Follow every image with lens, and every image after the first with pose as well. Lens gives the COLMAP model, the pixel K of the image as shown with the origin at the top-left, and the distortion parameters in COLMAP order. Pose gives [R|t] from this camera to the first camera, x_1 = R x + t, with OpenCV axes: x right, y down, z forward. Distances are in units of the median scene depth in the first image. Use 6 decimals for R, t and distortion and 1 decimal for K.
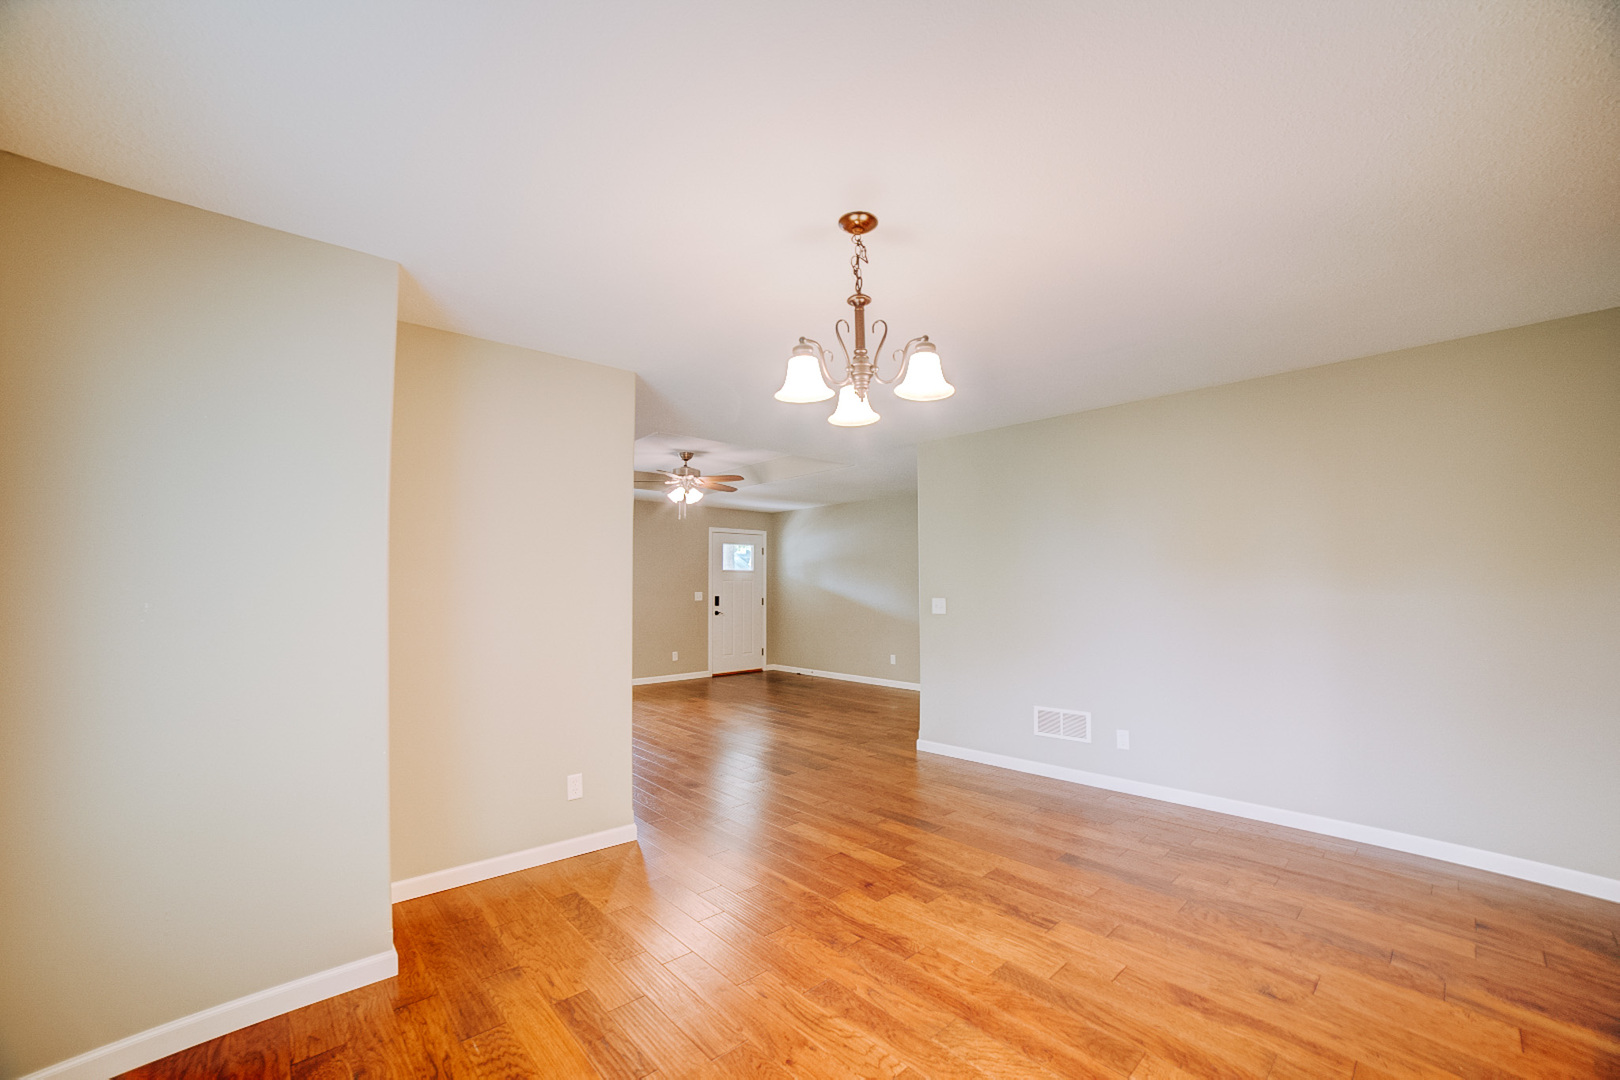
lens RADIAL K [[638.9, 0, 804.6], [0, 638.9, 547.9], [0, 0, 1]] dist [-0.107399, 0.033760]
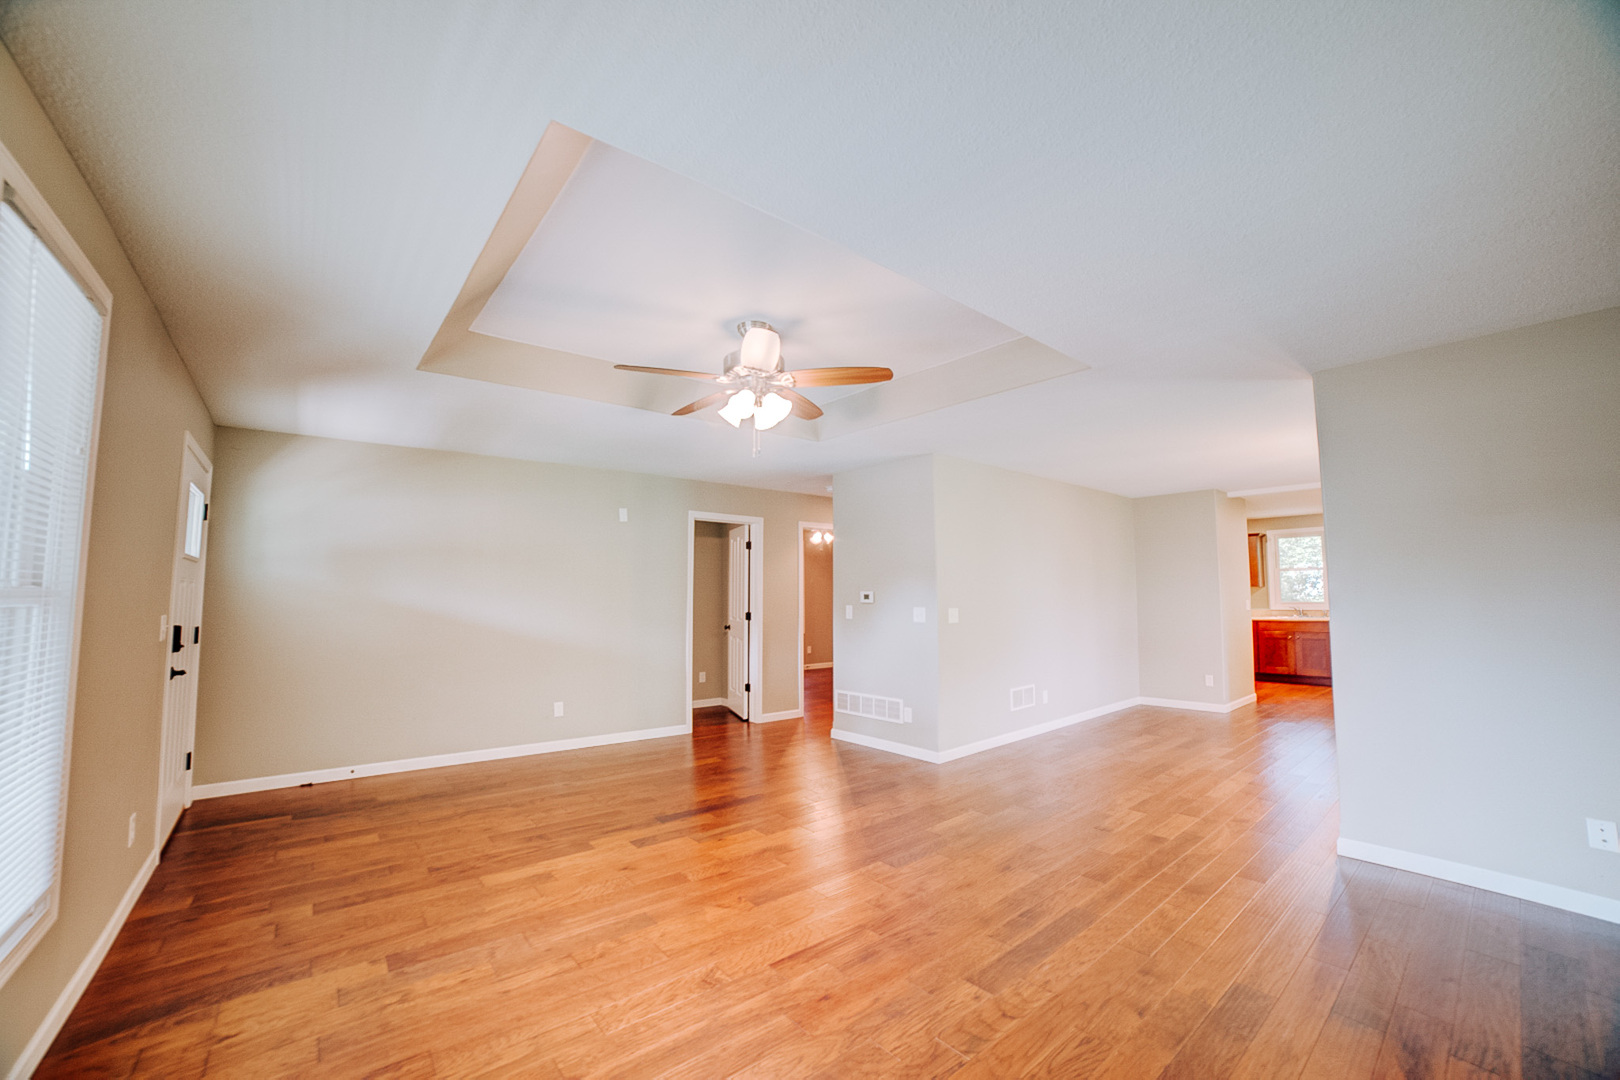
lens RADIAL K [[638.9, 0, 804.6], [0, 638.9, 547.9], [0, 0, 1]] dist [-0.107399, 0.033760]
pose [[0.049587, 0.078062, 0.995715, -1.241745], [-0.054908, 0.995646, -0.075322, 0.106911], [-0.997259, -0.050938, 0.053657, 1.754694]]
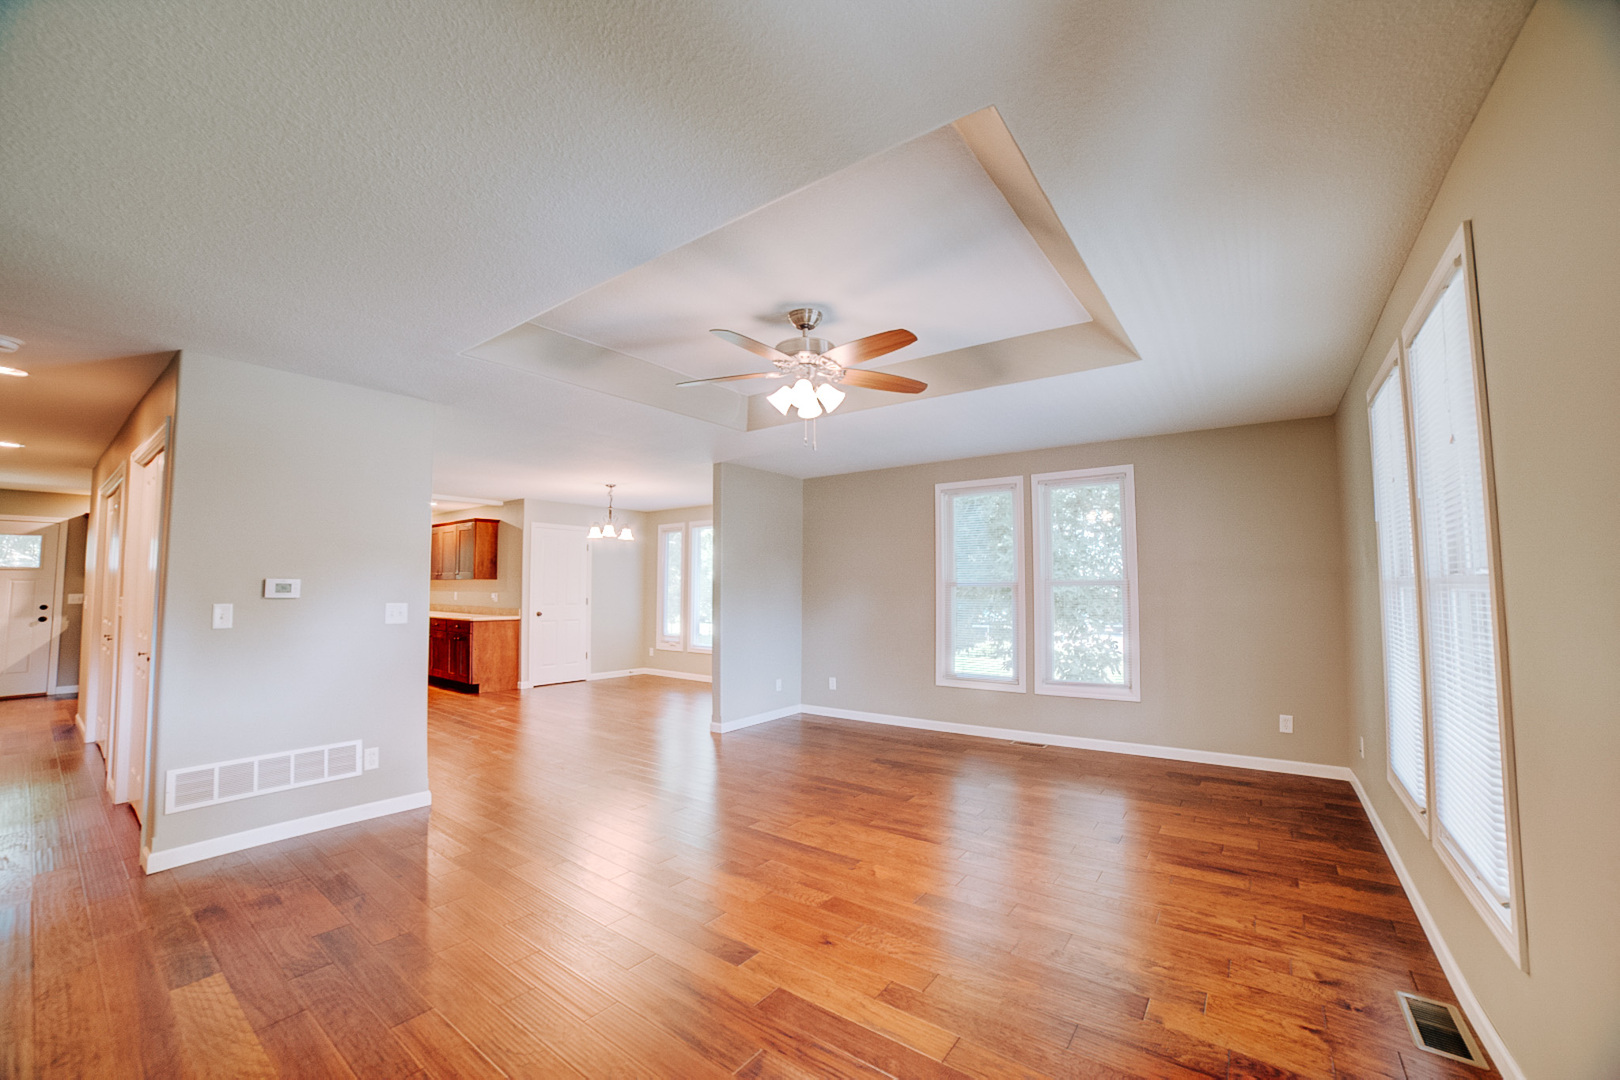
lens RADIAL K [[644.2, 0, 799.0], [0, 644.2, 545.6], [0, 0, 1]] dist [-0.112129, 0.038055]
pose [[-0.983004, -0.004797, -0.183519, -0.177895], [0.017346, 0.992759, -0.118863, 0.160218], [0.182761, -0.120026, -0.975803, 2.746019]]
